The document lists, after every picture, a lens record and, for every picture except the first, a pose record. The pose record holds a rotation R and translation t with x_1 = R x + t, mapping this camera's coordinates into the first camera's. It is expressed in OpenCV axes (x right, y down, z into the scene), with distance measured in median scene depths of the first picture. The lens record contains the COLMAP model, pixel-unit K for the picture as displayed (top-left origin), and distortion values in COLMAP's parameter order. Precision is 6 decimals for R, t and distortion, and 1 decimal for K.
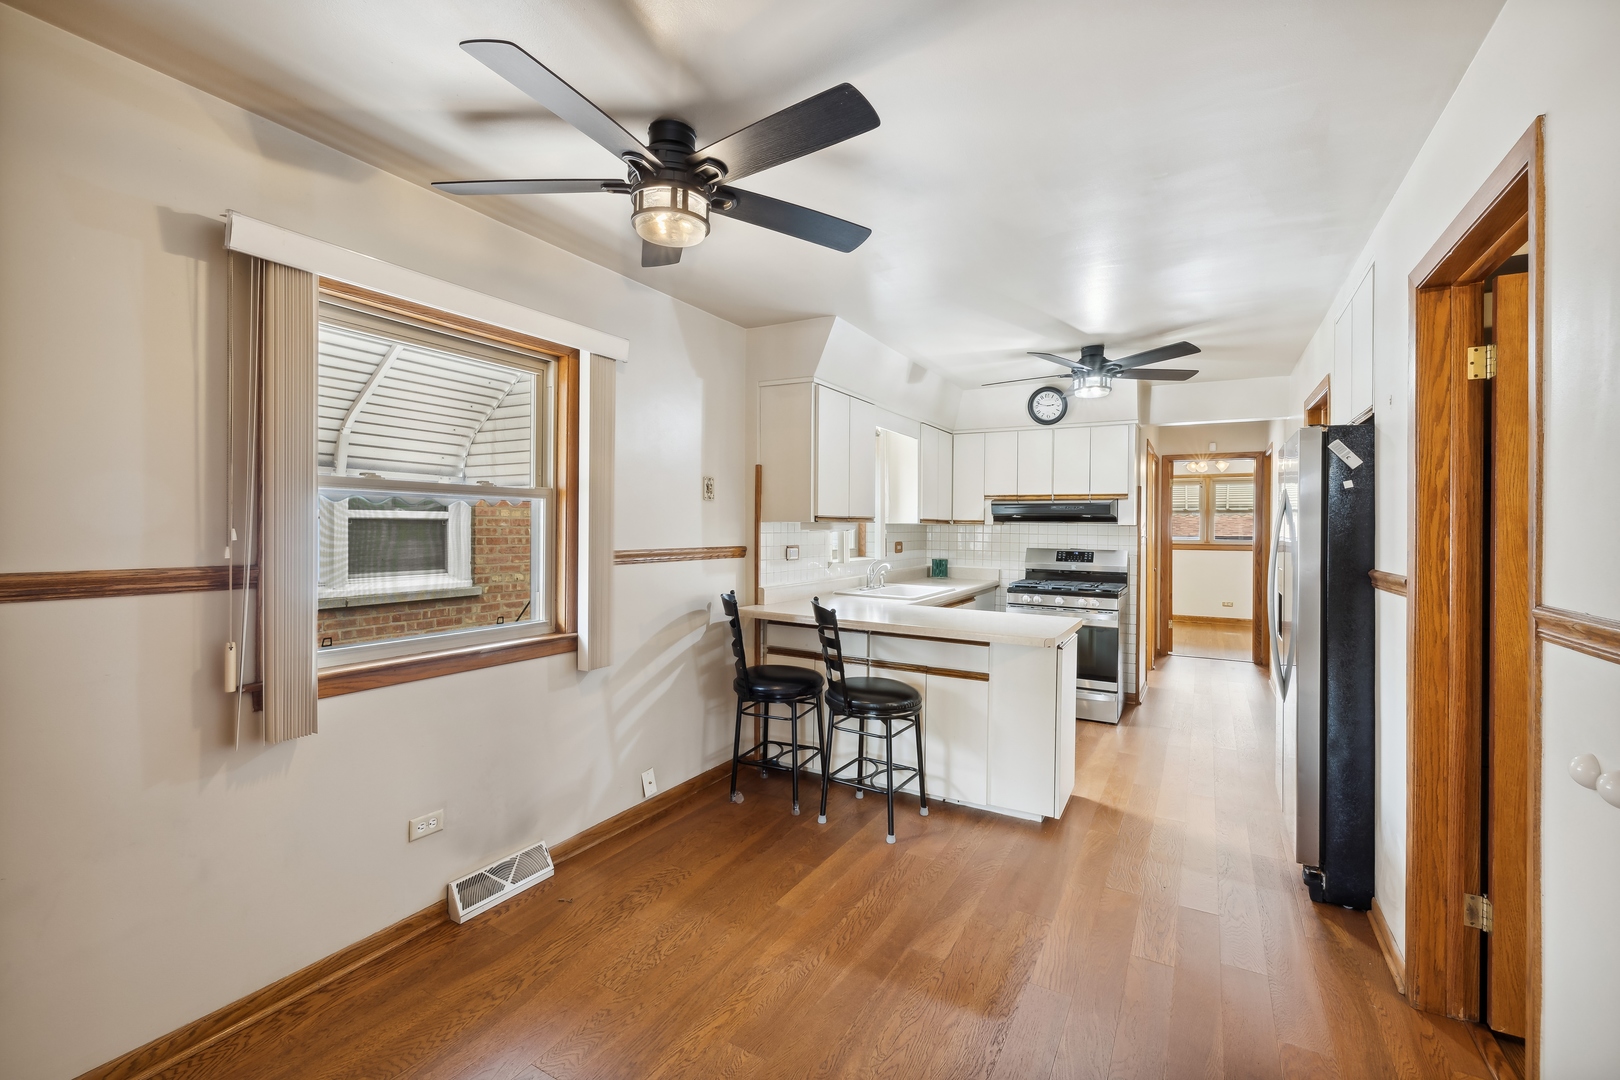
lens RADIAL K [[713.4, 0, 802.2], [0, 713.4, 528.8], [0, 0, 1]] dist [0.000712, -0.000507]
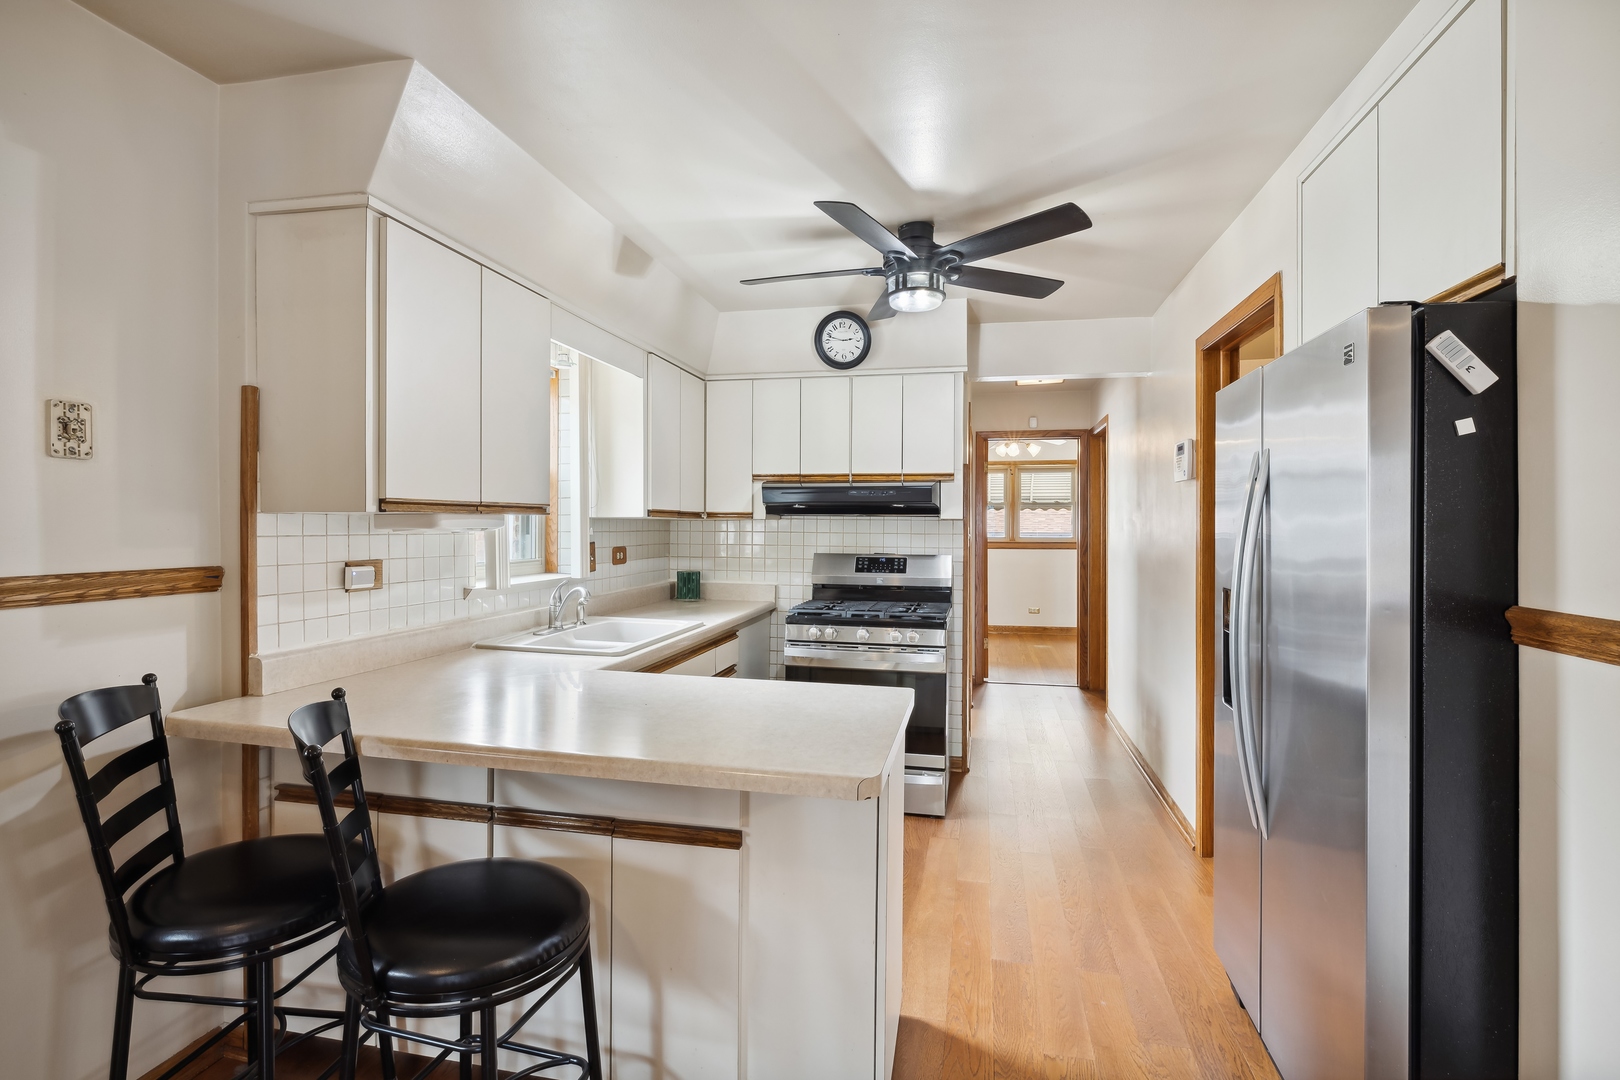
lens RADIAL K [[713.4, 0, 802.2], [0, 713.4, 528.8], [0, 0, 1]] dist [0.000712, -0.000507]
pose [[0.958344, -0.006554, 0.285542, 0.118271], [0.005479, 0.999975, 0.004565, 0.000519], [-0.285564, -0.002811, 0.958355, 0.378624]]
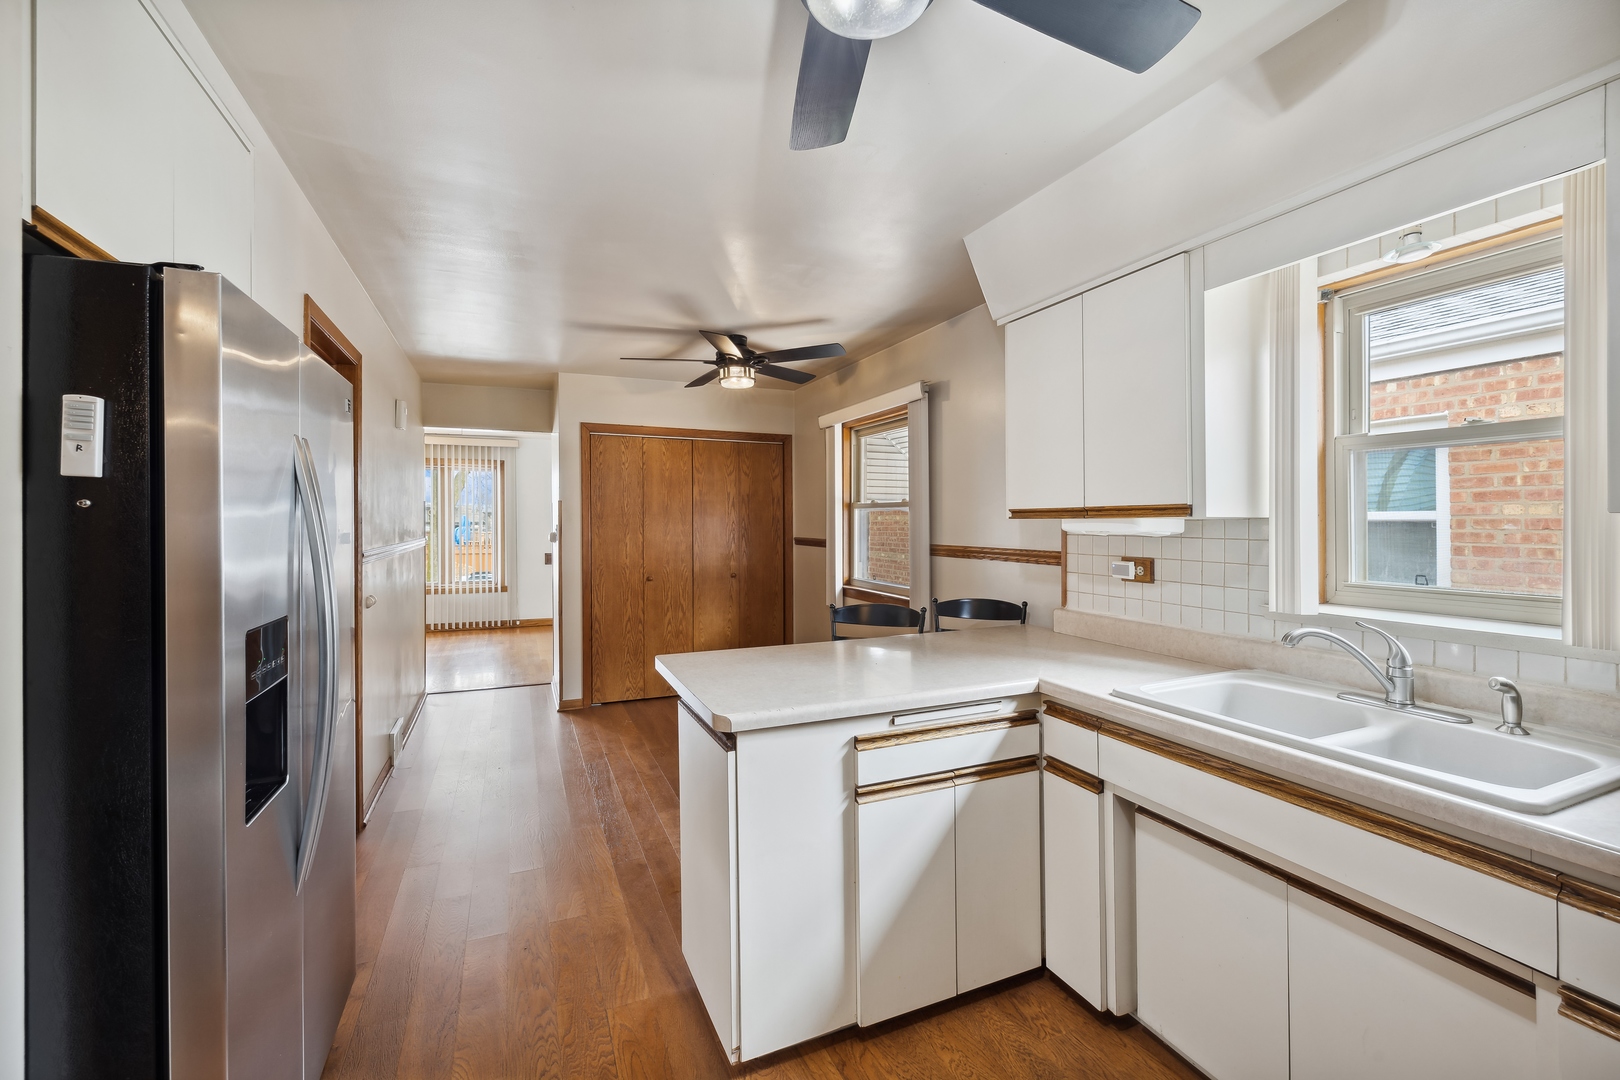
lens RADIAL K [[713.4, 0, 802.2], [0, 713.4, 528.8], [0, 0, 1]] dist [0.000712, -0.000507]
pose [[-0.621296, -0.003134, -0.783570, 0.550828], [-0.010588, 0.999934, 0.004396, -0.000752], [0.783504, 0.011027, -0.621289, 0.999214]]
